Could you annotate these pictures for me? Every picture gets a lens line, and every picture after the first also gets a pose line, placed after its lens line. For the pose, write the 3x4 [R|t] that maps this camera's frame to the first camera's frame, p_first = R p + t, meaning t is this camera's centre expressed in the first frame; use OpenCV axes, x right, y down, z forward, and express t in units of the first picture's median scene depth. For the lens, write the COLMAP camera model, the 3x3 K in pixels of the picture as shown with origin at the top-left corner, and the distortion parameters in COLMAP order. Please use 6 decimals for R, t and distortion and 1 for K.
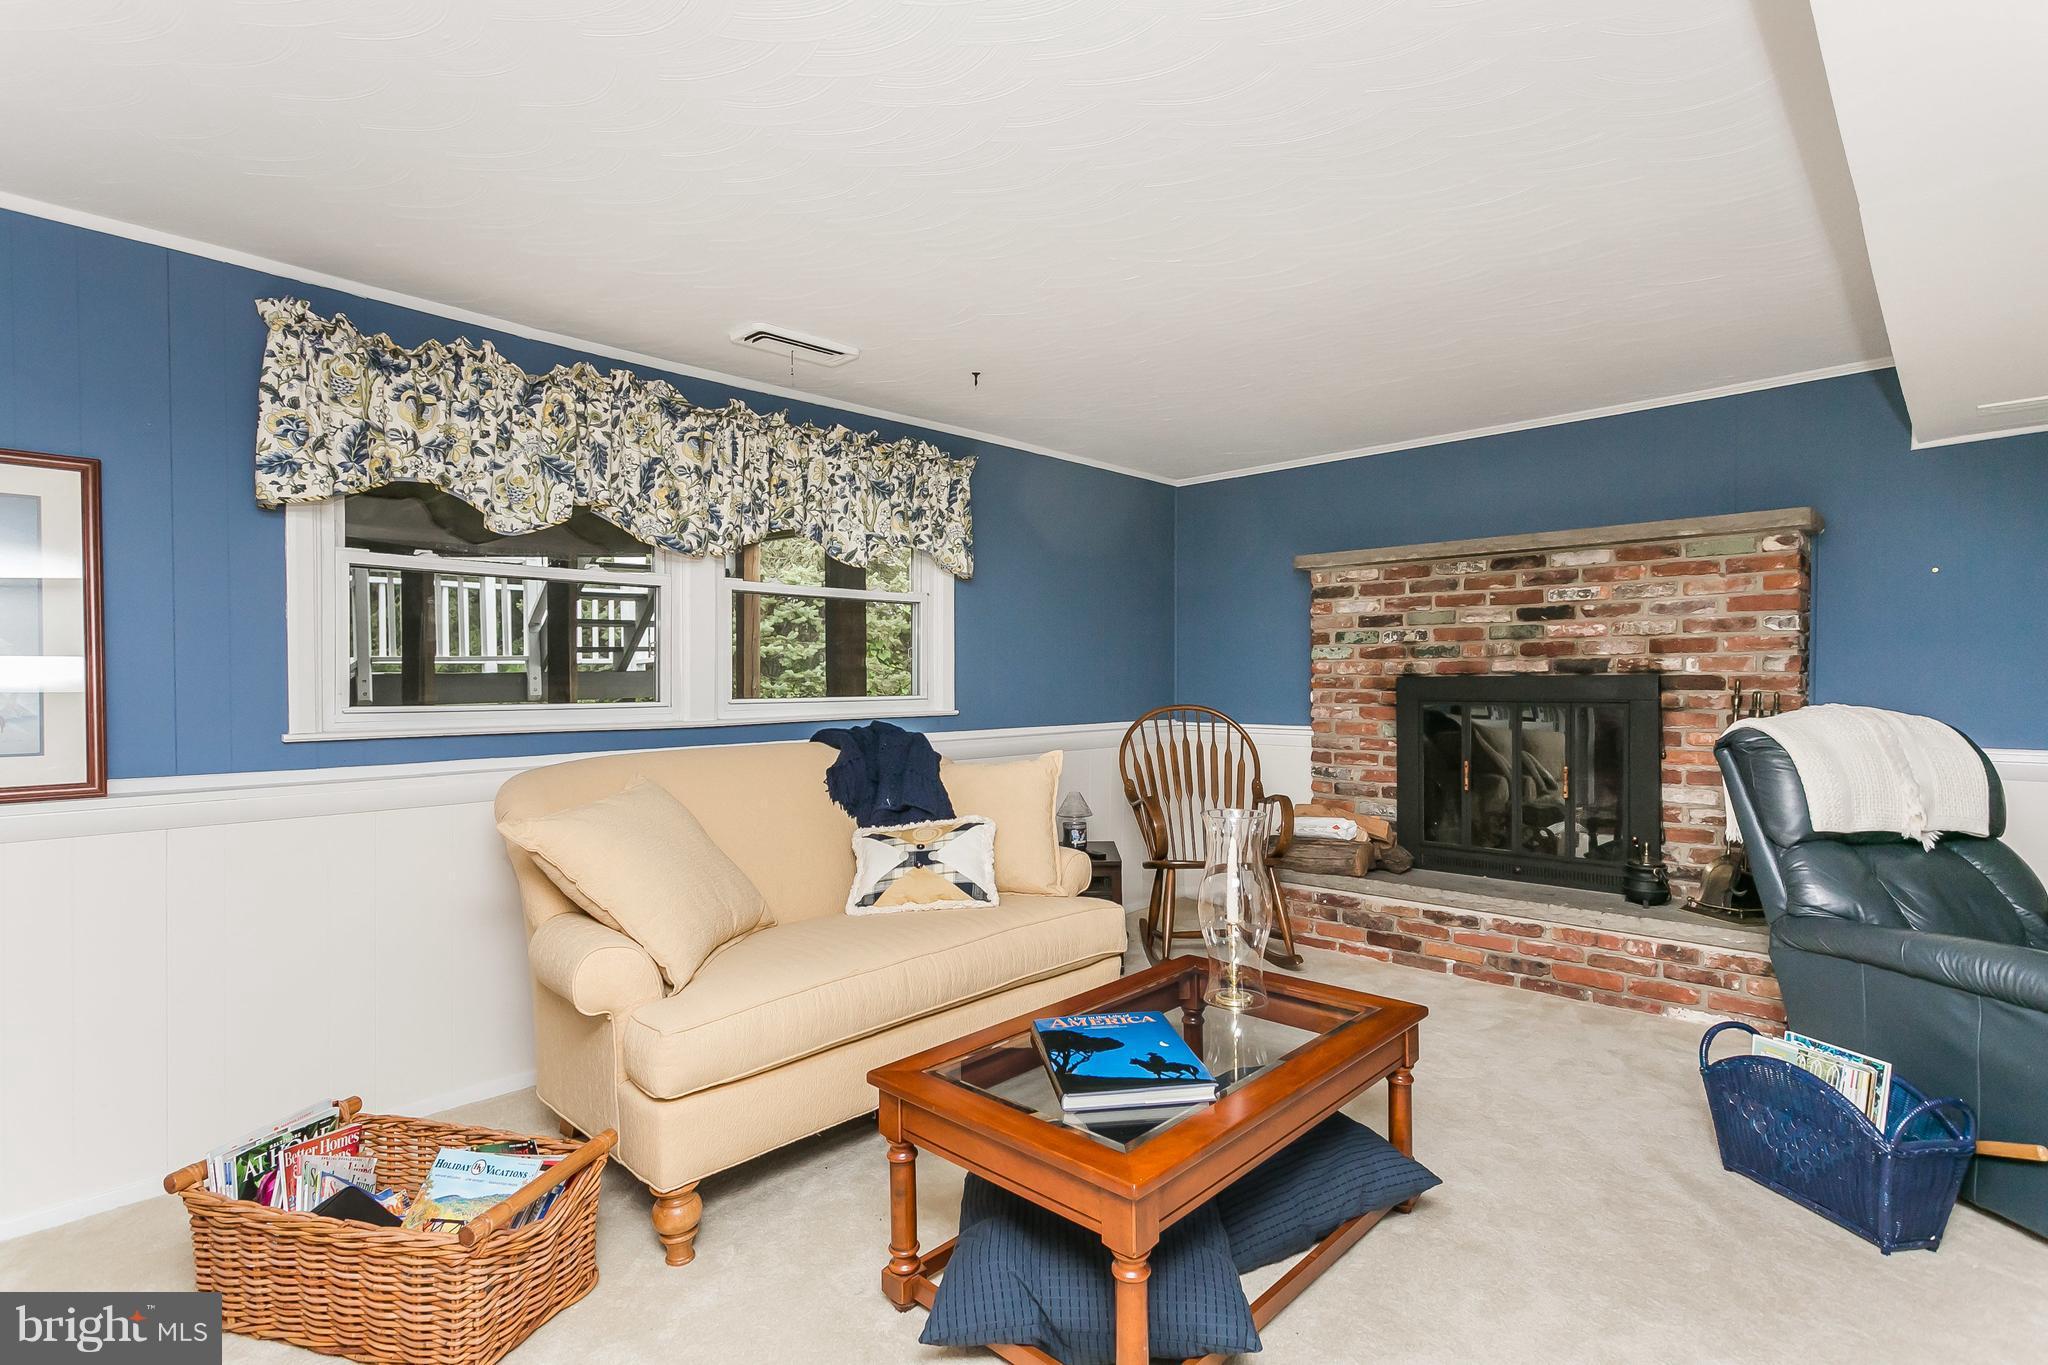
lens RADIAL K [[1032.4, 0, 1026.5], [0, 1032.4, 676.4], [0, 0, 1]] dist [0.017460, 0.000433]
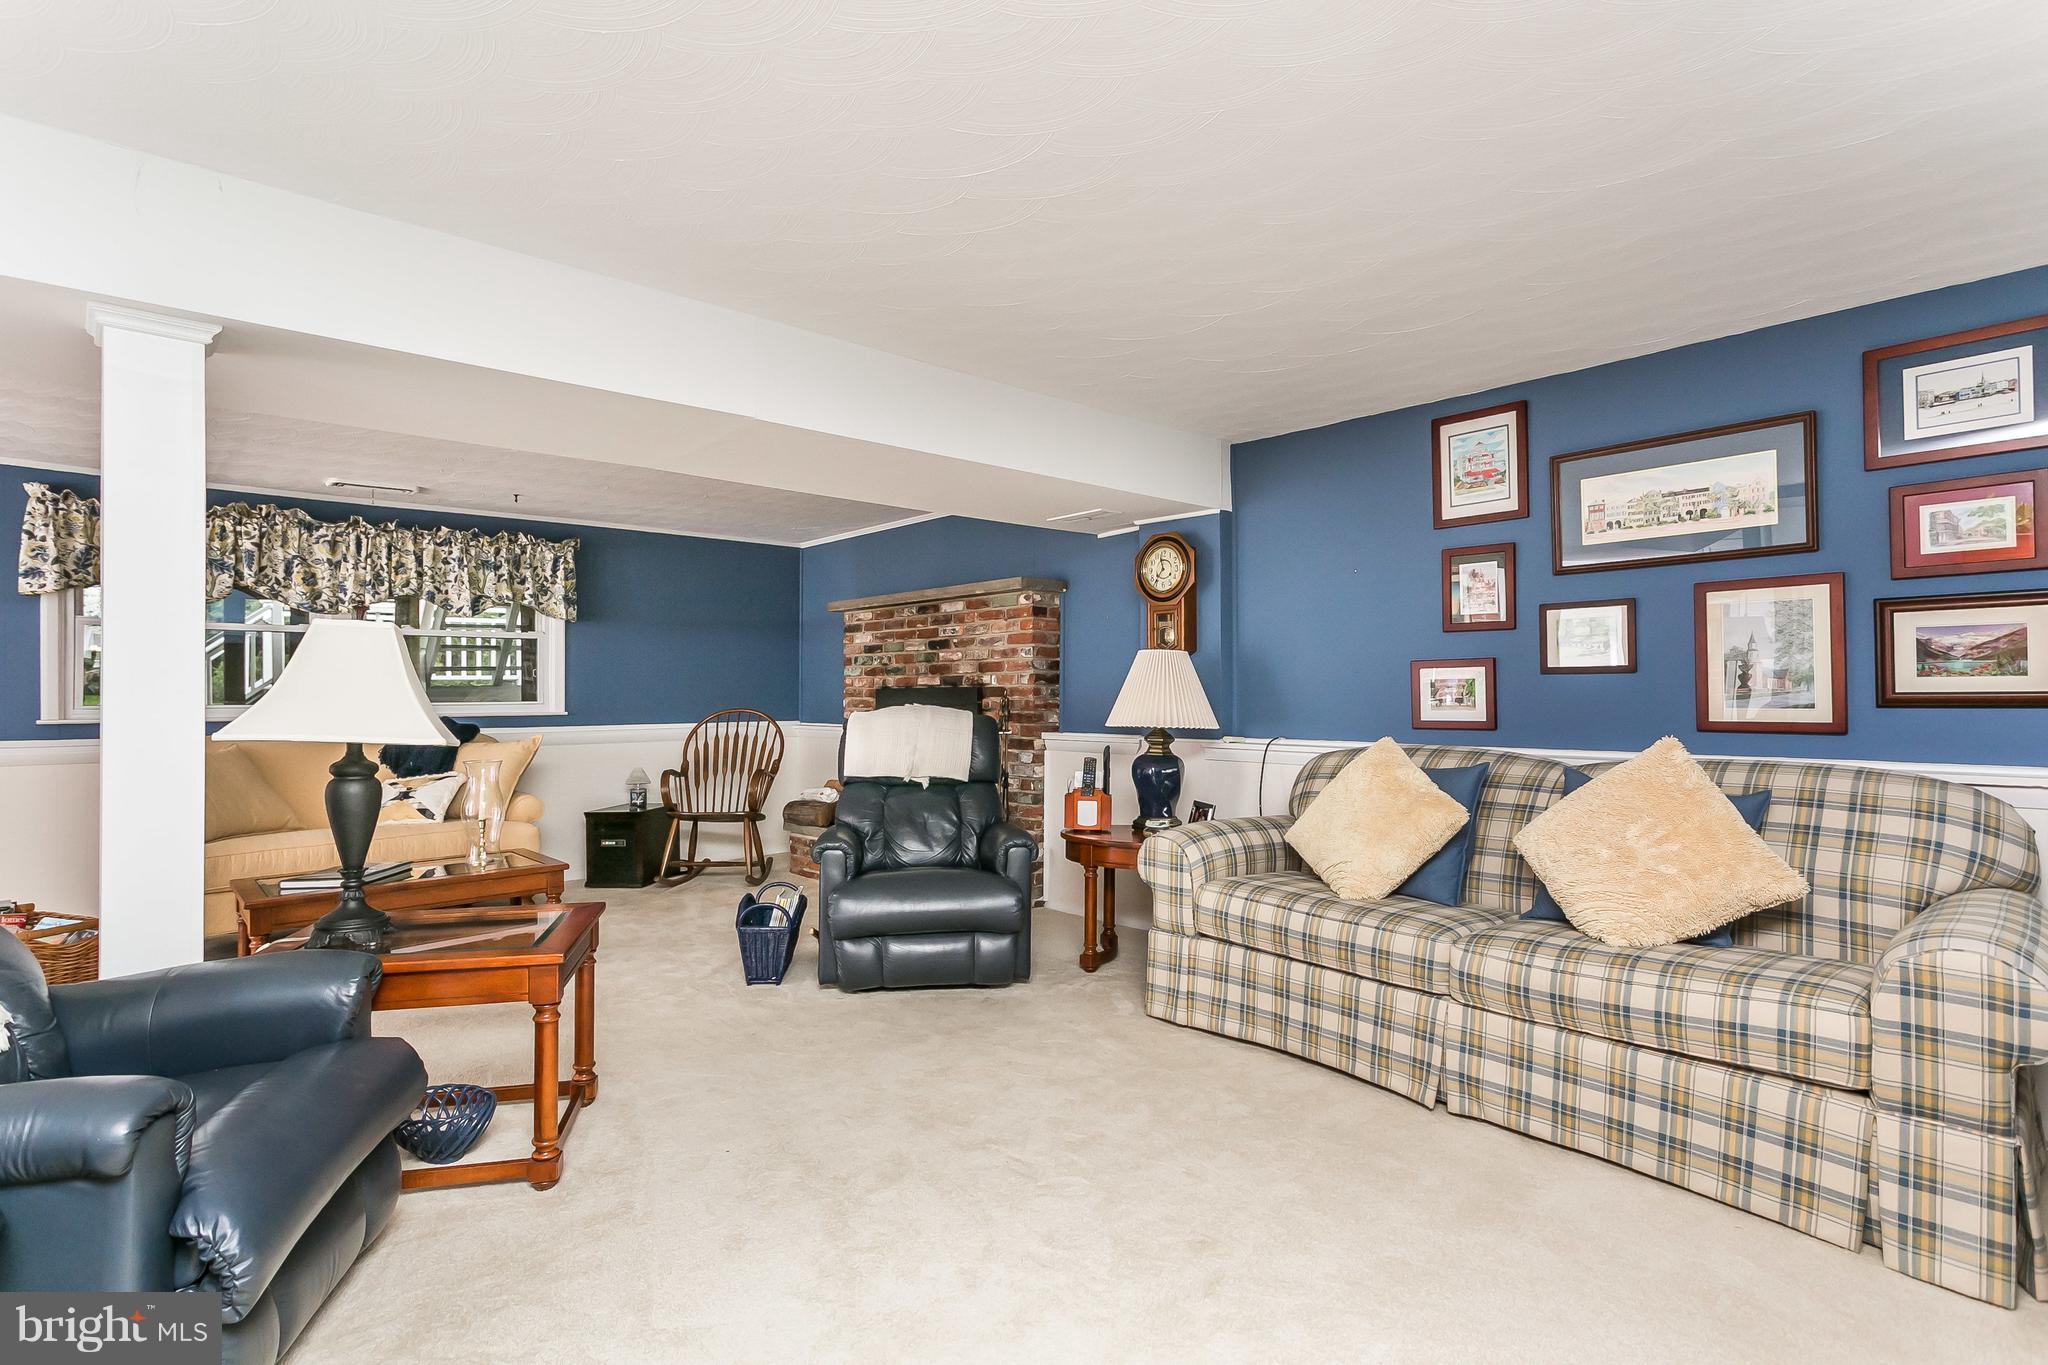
lens RADIAL K [[1032.4, 0, 1017.3], [0, 1032.4, 679.8], [0, 0, 1]] dist [0.017460, 0.000433]
pose [[0.995618, -0.001844, -0.093497, 0.823651], [0.000827, 0.999940, -0.010919, 0.004739], [0.093512, 0.010794, 0.995560, -0.470217]]
